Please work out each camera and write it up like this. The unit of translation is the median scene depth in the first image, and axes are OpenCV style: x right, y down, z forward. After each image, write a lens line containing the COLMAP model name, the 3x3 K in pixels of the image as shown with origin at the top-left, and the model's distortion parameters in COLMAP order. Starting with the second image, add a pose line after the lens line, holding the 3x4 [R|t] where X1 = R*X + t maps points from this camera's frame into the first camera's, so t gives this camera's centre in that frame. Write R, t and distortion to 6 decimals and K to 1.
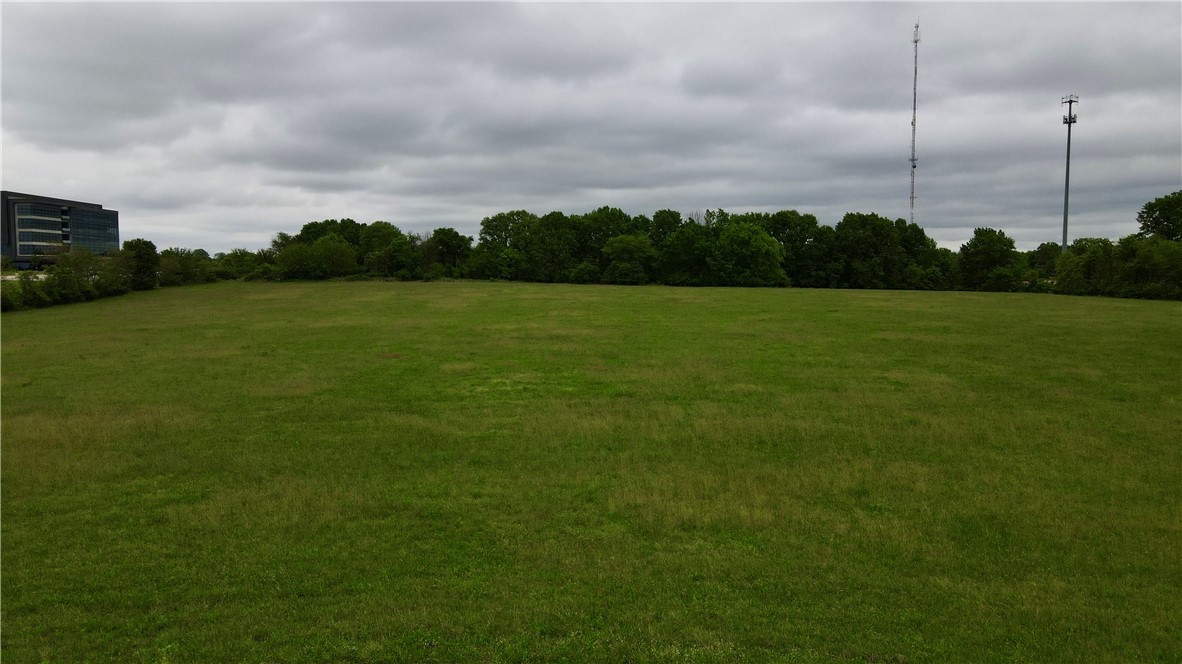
lens RADIAL K [[887.5, 0, 591.3], [0, 887.5, 331.9], [0, 0, 1]] dist [0.006867, 0.027712]
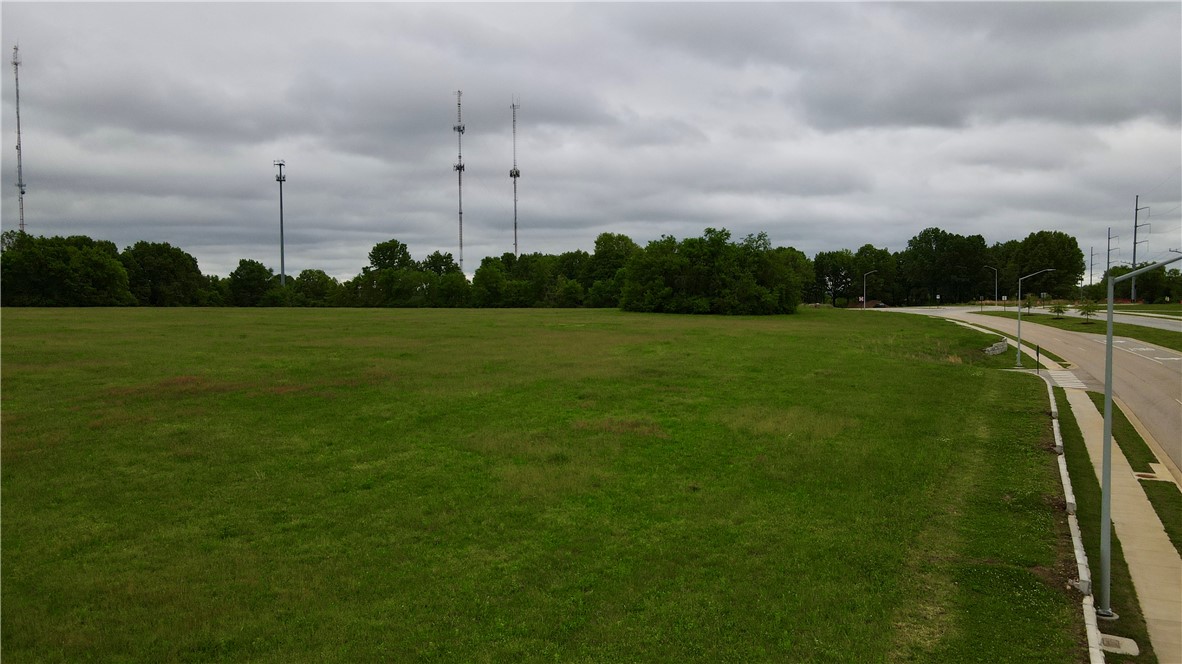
lens RADIAL K [[887.5, 0, 590.2], [0, 887.5, 332.1], [0, 0, 1]] dist [0.006867, 0.027712]
pose [[0.492942, -0.039305, 0.869174, -0.394546], [0.072050, 0.997392, 0.004241, 0.013458], [-0.867074, 0.060533, 0.494489, -0.017597]]
